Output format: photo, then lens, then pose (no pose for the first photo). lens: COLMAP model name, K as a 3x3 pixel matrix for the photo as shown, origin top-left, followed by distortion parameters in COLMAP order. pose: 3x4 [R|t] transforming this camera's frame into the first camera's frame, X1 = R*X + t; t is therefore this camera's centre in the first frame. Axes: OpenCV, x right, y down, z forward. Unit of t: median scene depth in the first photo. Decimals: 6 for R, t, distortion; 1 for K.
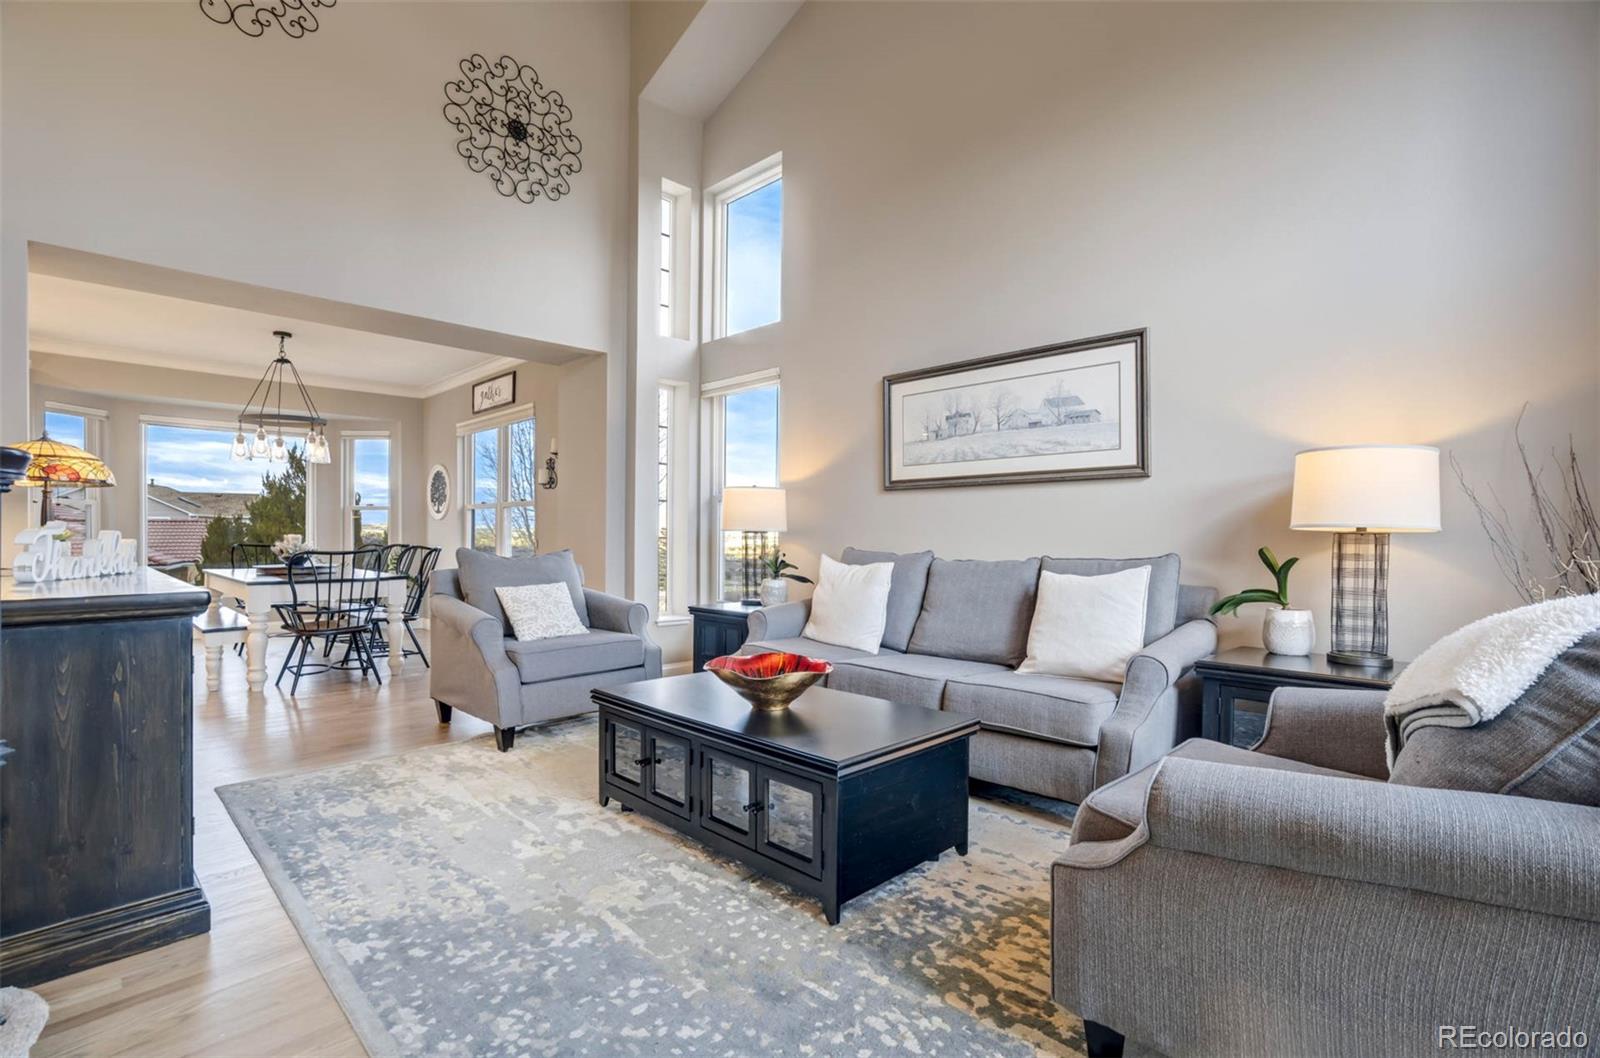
lens RADIAL K [[737.8, 0, 801.8], [0, 737.8, 530.1], [0, 0, 1]] dist [-0.000115, 0.000040]
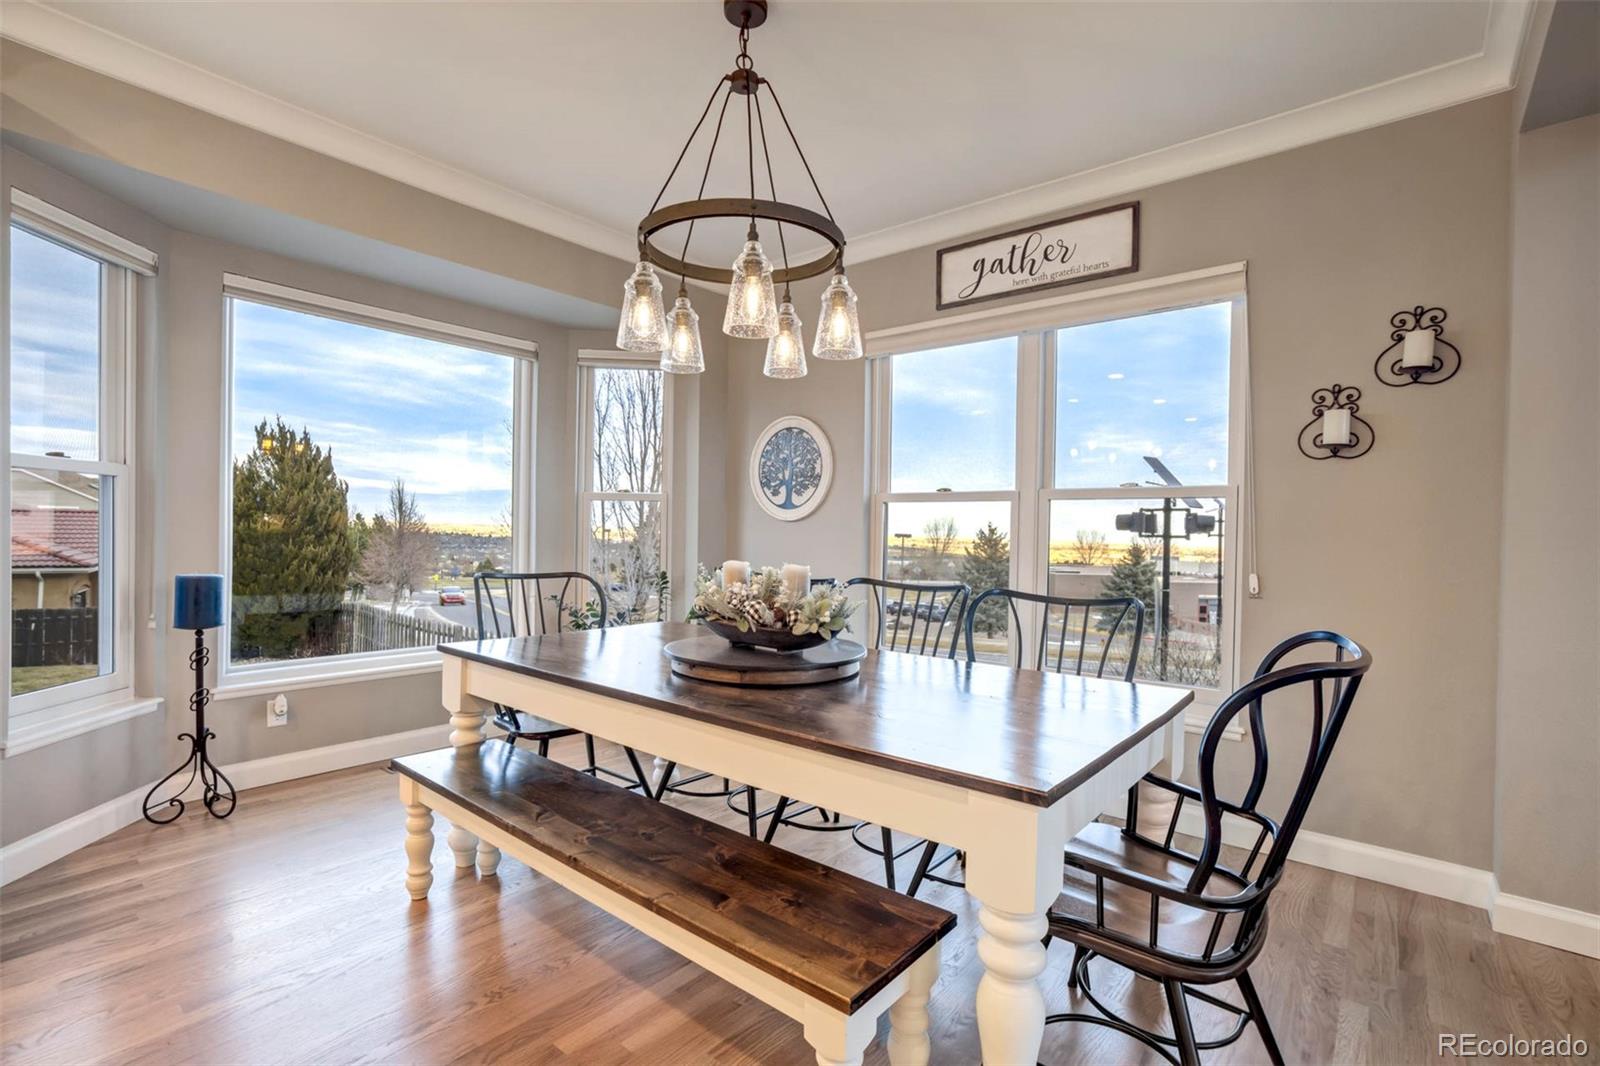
lens RADIAL K [[737.8, 0, 798.3], [0, 737.8, 533.8], [0, 0, 1]] dist [-0.000115, 0.000040]
pose [[0.995231, 0.012065, 0.096795, -0.599140], [-0.012974, 0.999877, 0.008769, -0.010557], [-0.096677, -0.009983, 0.995266, 0.530434]]
